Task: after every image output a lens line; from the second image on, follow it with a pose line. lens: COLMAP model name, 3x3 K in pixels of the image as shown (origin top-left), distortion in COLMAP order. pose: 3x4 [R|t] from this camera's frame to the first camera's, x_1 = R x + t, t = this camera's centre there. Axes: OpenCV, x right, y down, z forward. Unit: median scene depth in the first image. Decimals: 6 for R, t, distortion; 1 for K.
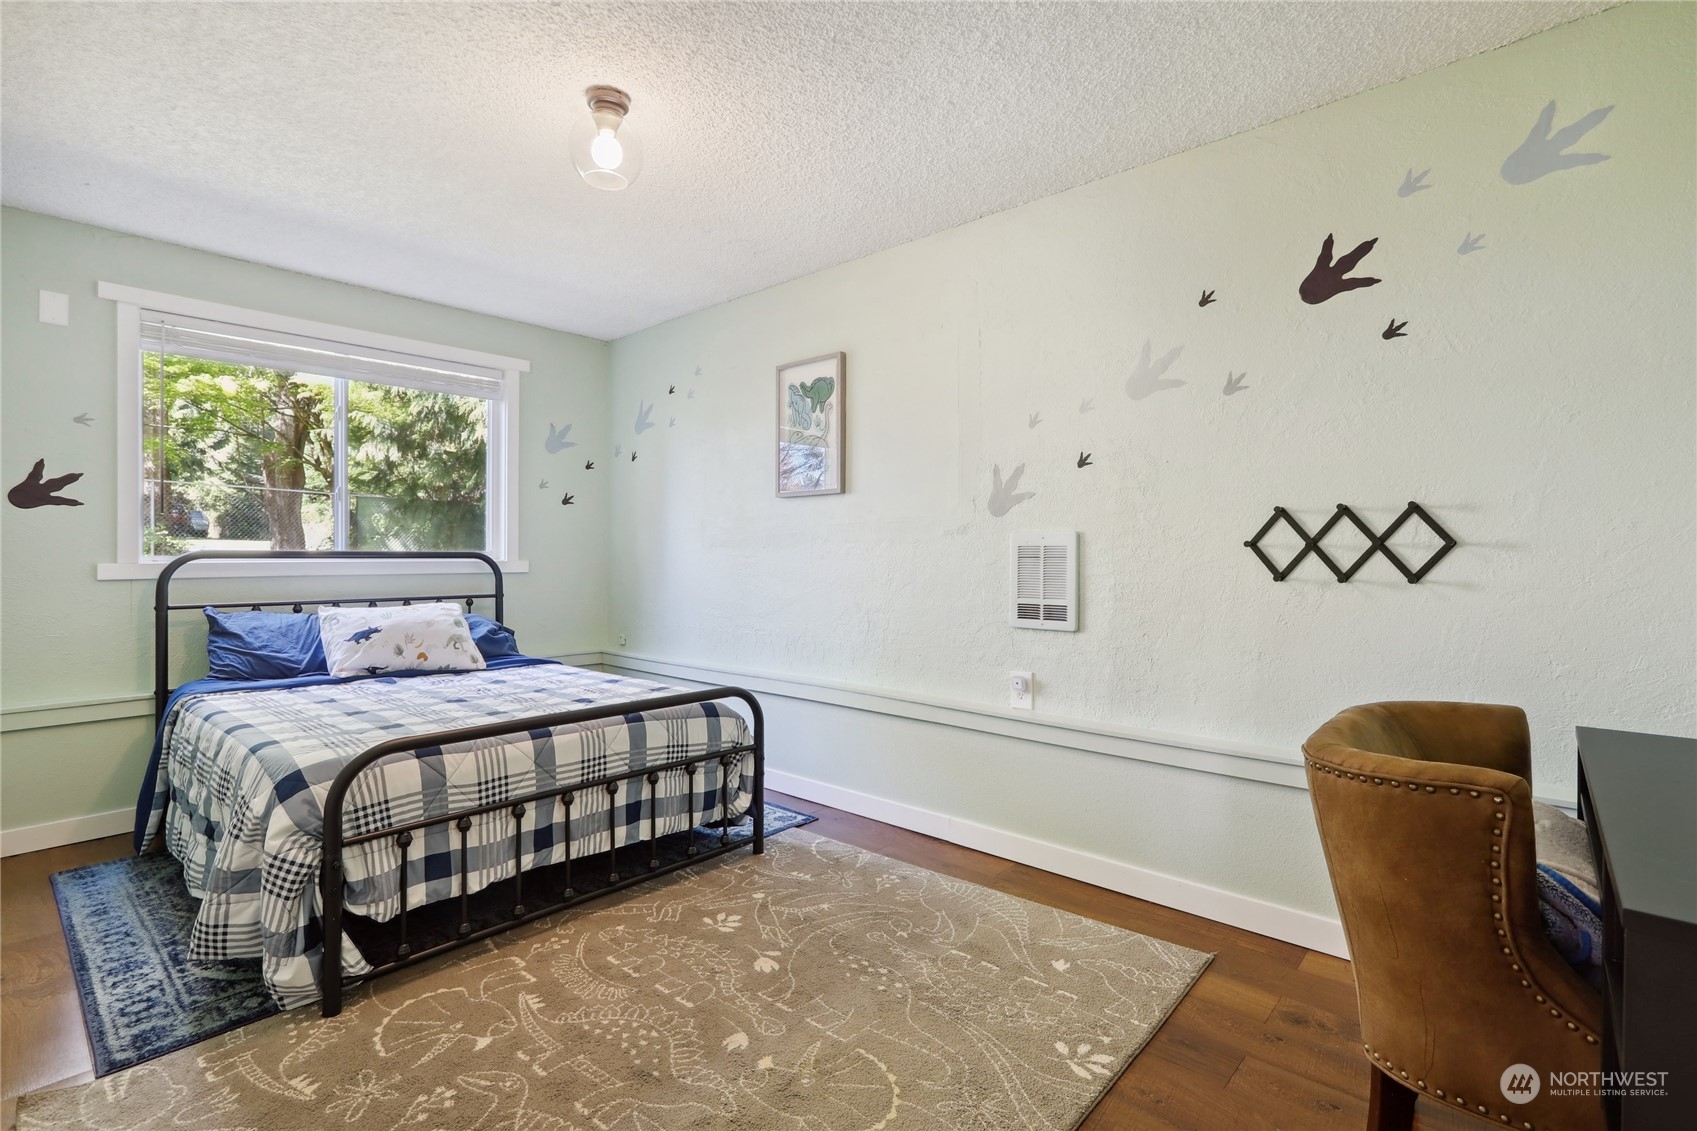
lens RADIAL K [[778.3, 0, 853.1], [0, 778.3, 561.1], [0, 0, 1]] dist [-0.015230, 0.004623]
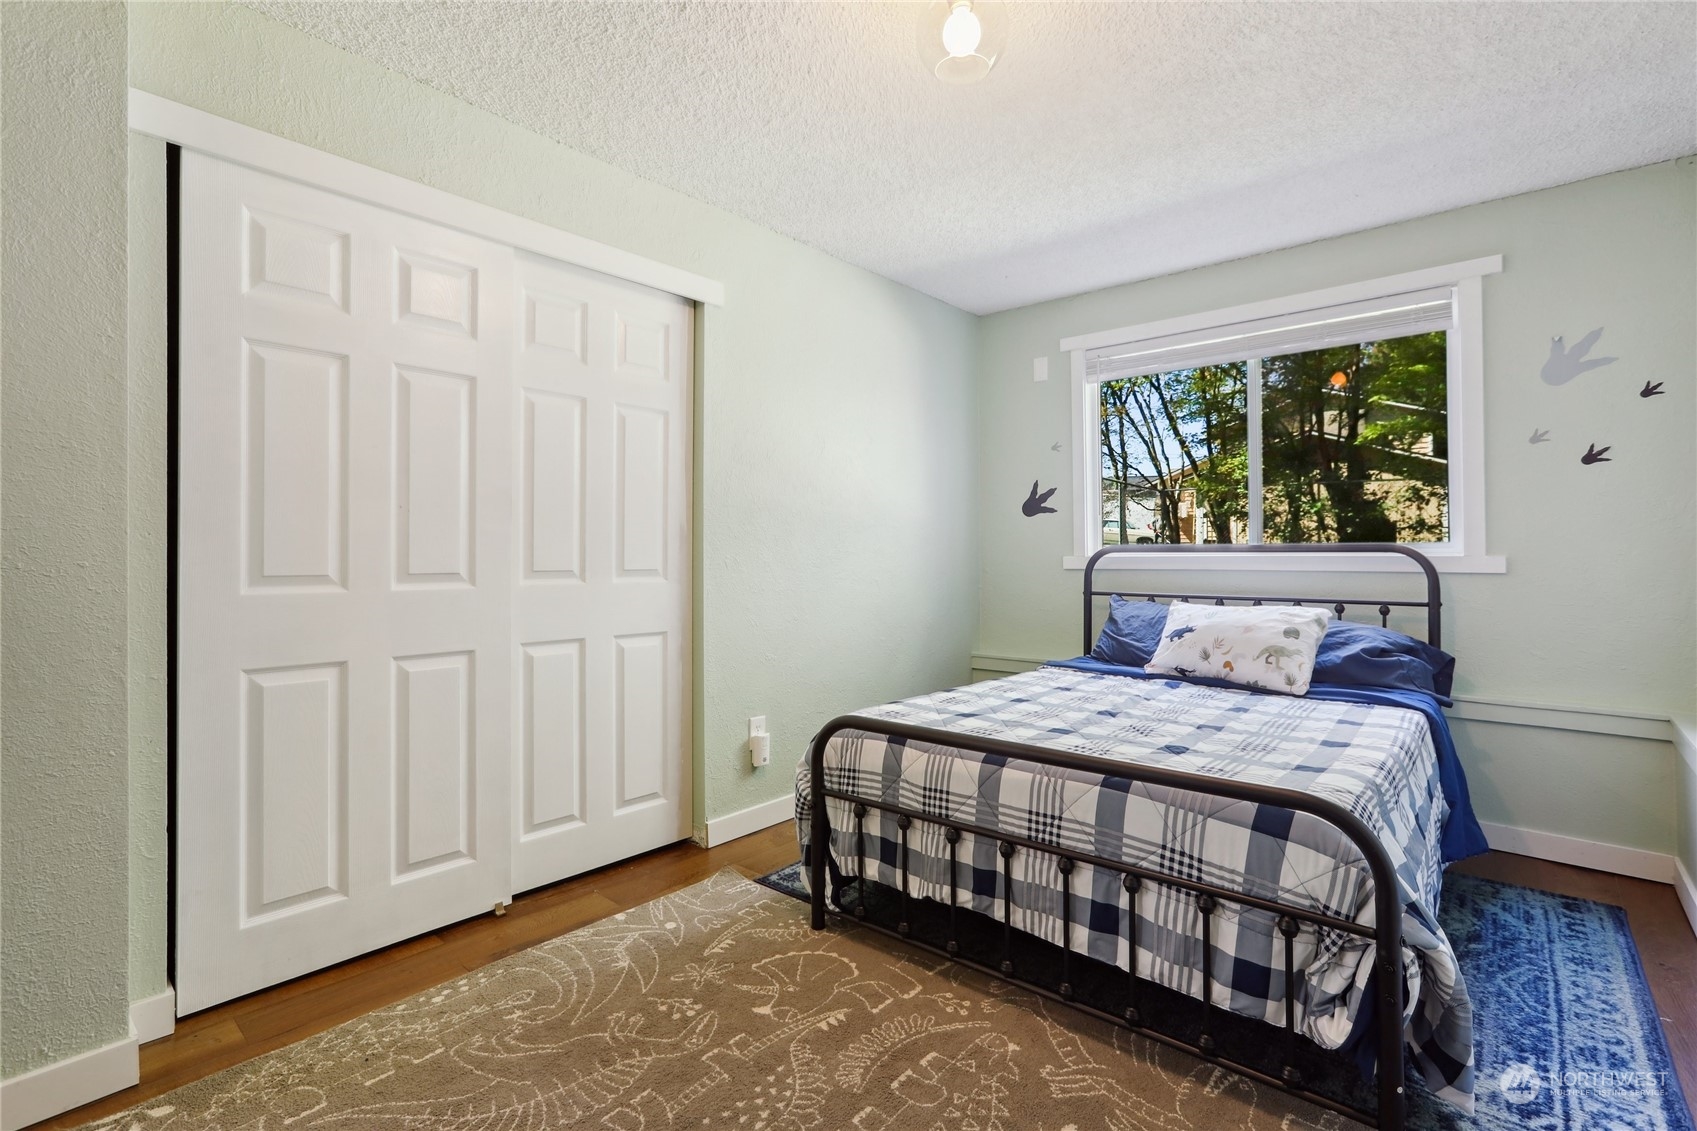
lens RADIAL K [[778.3, 0, 852.8], [0, 778.3, 556.6], [0, 0, 1]] dist [-0.015230, 0.004623]
pose [[0.025507, 0.004066, -0.999666, 0.412615], [-0.003157, 0.999987, 0.003987, -0.000792], [0.999670, 0.003054, 0.025519, 0.778081]]
